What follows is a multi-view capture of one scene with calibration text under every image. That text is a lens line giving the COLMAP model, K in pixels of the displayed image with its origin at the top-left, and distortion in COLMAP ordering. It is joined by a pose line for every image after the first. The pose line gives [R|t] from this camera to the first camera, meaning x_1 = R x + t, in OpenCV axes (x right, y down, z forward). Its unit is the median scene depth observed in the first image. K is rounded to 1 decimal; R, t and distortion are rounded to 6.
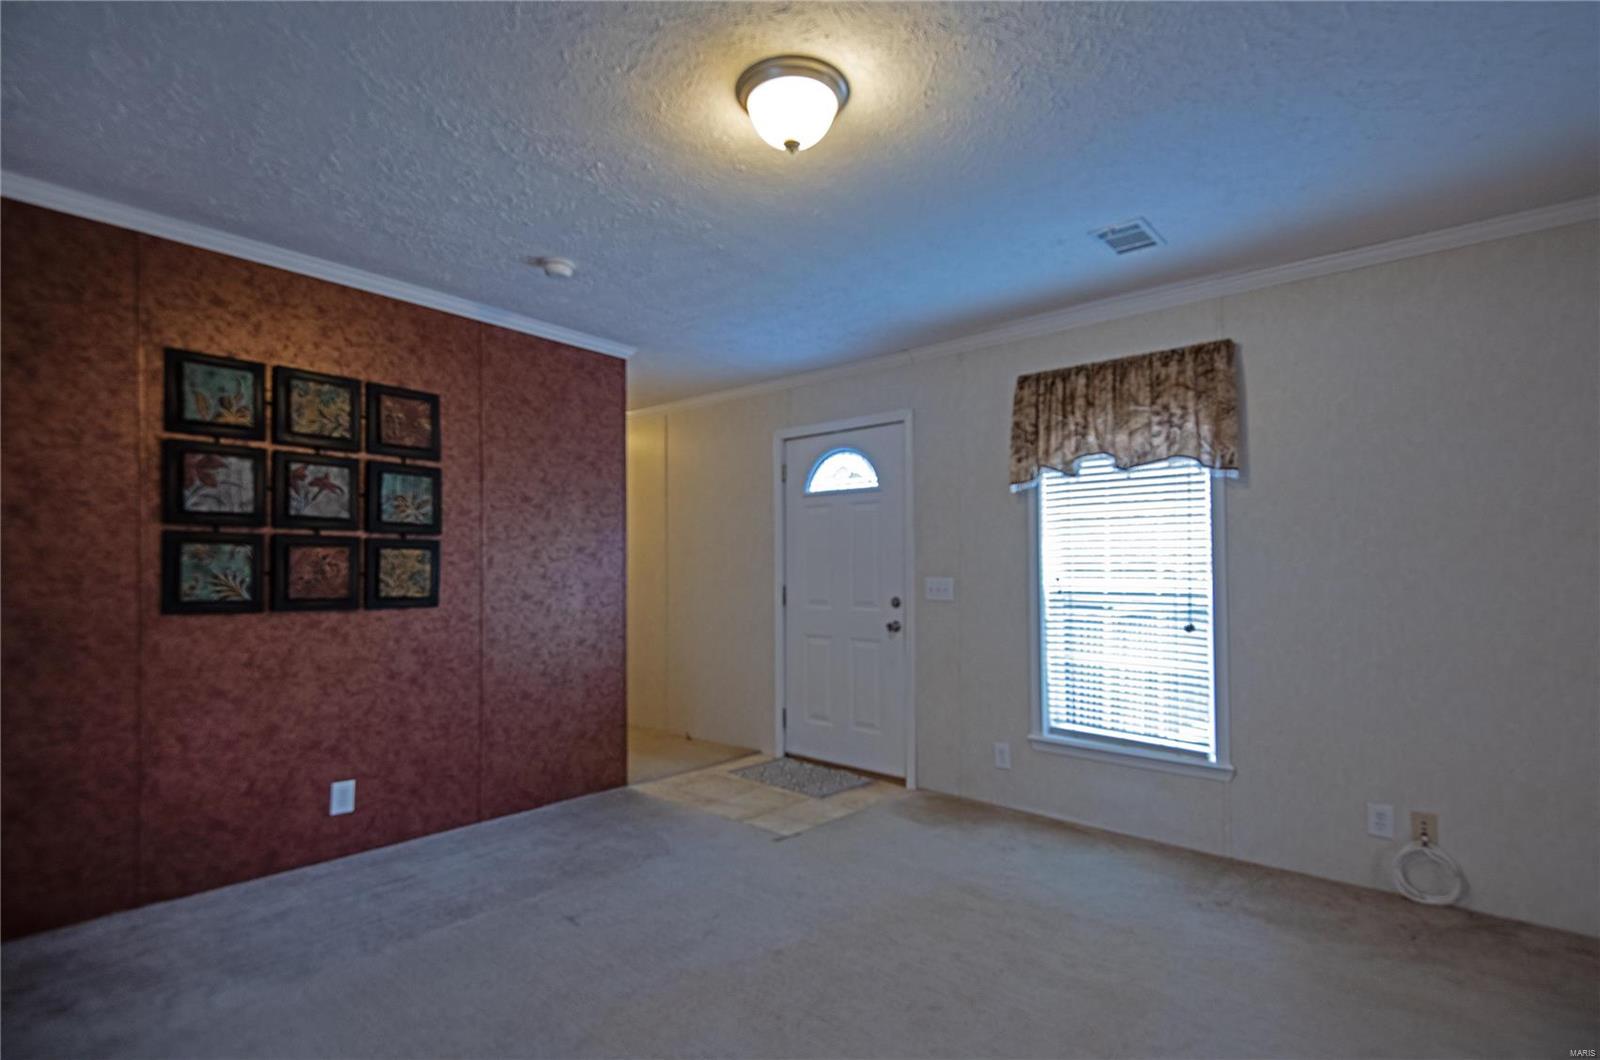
lens RADIAL K [[751.7, 0, 793.3], [0, 751.7, 558.6], [0, 0, 1]] dist [-0.000148, -0.000200]
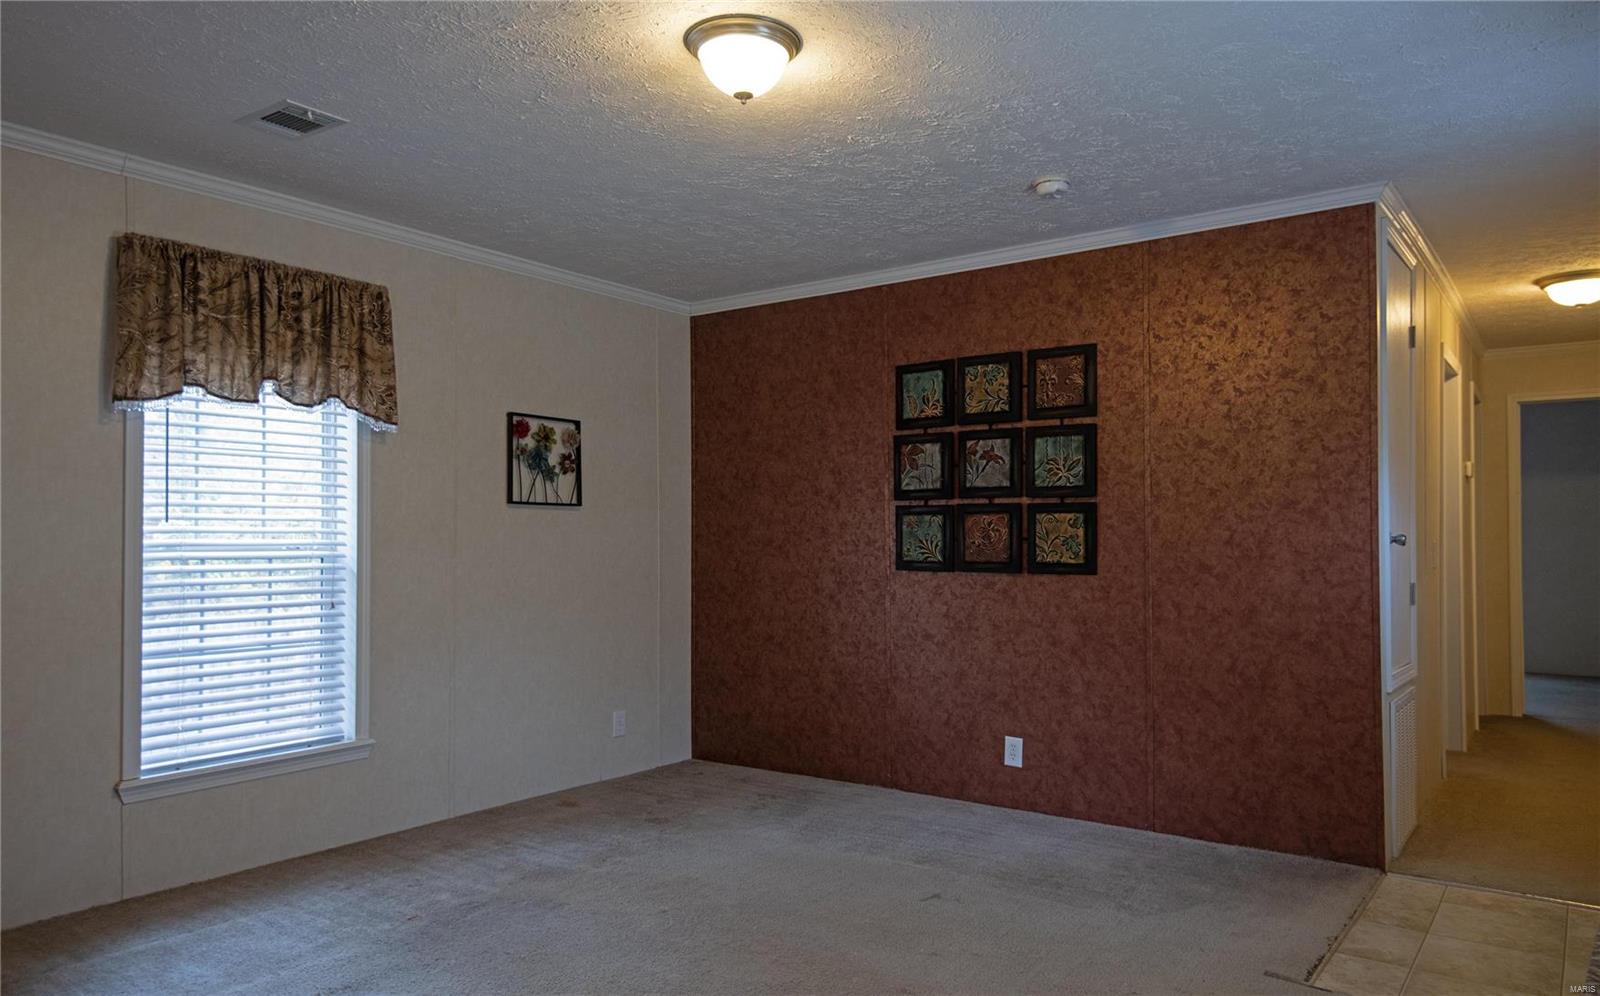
lens RADIAL K [[1088.3, 0, 841.4], [0, 1088.3, 520.7], [0, 0, 1]] dist [0.076275, -0.000080]
pose [[0.107342, -0.019098, -0.994039, 0.901349], [0.021115, 0.999634, -0.016926, 0.015636], [0.993998, -0.019172, 0.107706, 0.603093]]
